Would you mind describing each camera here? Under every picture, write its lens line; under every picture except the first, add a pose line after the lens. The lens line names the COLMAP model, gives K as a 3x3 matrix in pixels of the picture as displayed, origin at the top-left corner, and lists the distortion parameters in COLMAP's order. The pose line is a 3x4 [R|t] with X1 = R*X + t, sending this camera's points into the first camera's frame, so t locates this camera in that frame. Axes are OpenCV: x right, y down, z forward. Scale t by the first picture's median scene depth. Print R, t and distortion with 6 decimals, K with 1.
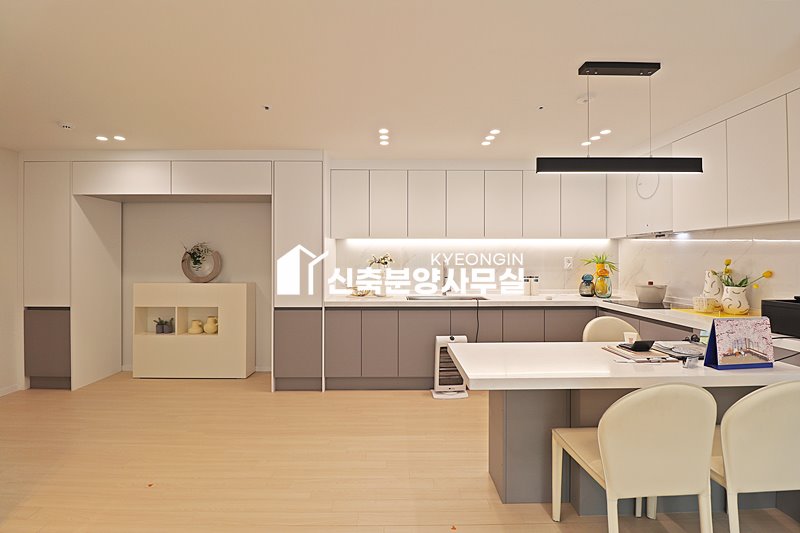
lens RADIAL K [[368.6, 0, 399.6], [0, 368.6, 261.1], [0, 0, 1]] dist [-0.003503, -0.012074]
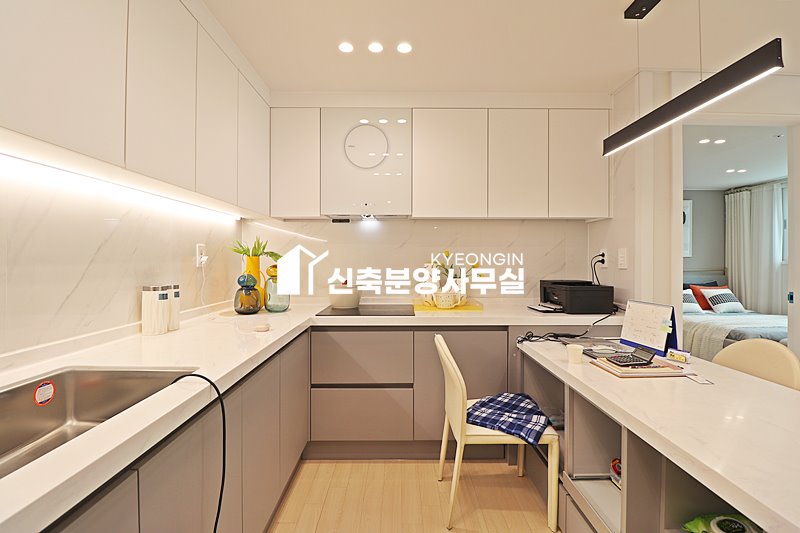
lens RADIAL K [[368.6, 0, 404.1], [0, 368.6, 258.3], [0, 0, 1]] dist [-0.003503, -0.012074]
pose [[0.000654, 0.002309, 0.999997, -0.071105], [0.000879, 0.999997, -0.002310, 0.013205], [-0.999999, 0.000880, 0.000652, 0.852288]]
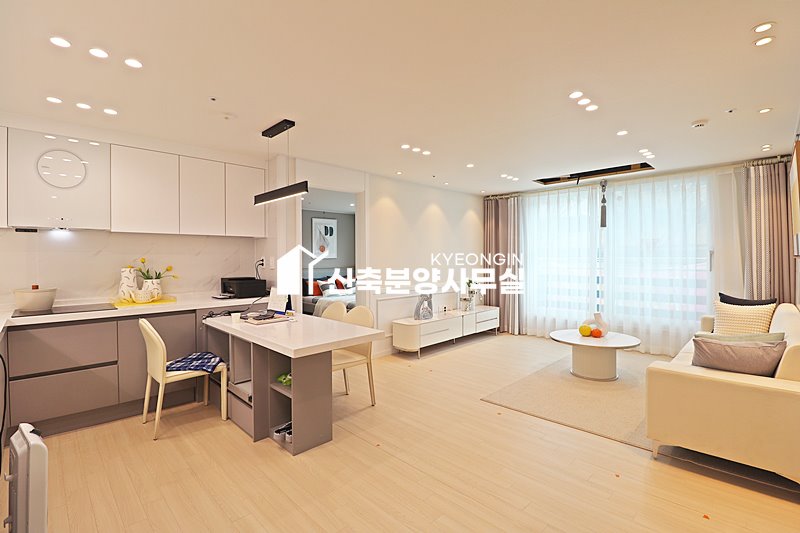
lens RADIAL K [[368.6, 0, 399.8], [0, 368.6, 261.0], [0, 0, 1]] dist [-0.003503, -0.012074]
pose [[-0.691763, -0.004529, 0.722110, -0.464281], [0.005868, 0.999912, 0.011893, -0.003523], [-0.722100, 0.012464, -0.691676, 0.943492]]
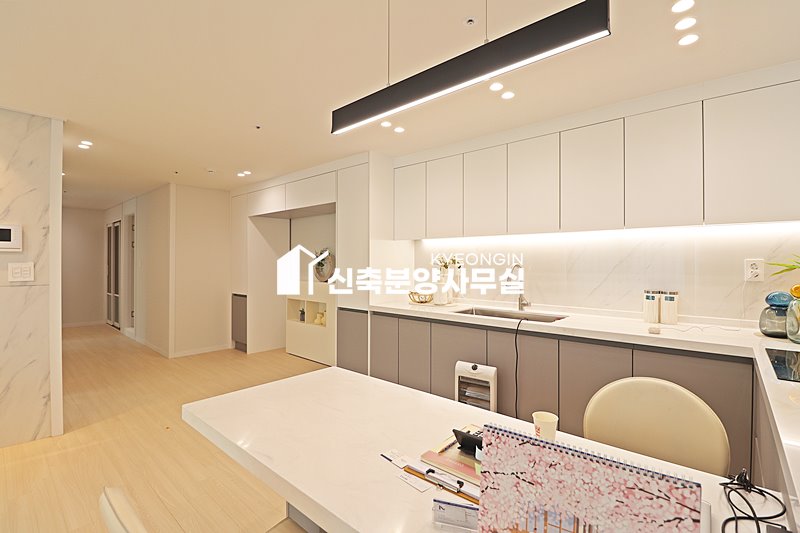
lens RADIAL K [[368.6, 0, 404.4], [0, 368.6, 264.0], [0, 0, 1]] dist [-0.003503, -0.012074]
pose [[0.746428, 0.003533, -0.665457, 0.515754], [-0.003374, 0.999993, 0.001525, -0.002114], [0.665457, 0.001107, 0.746435, 0.329342]]
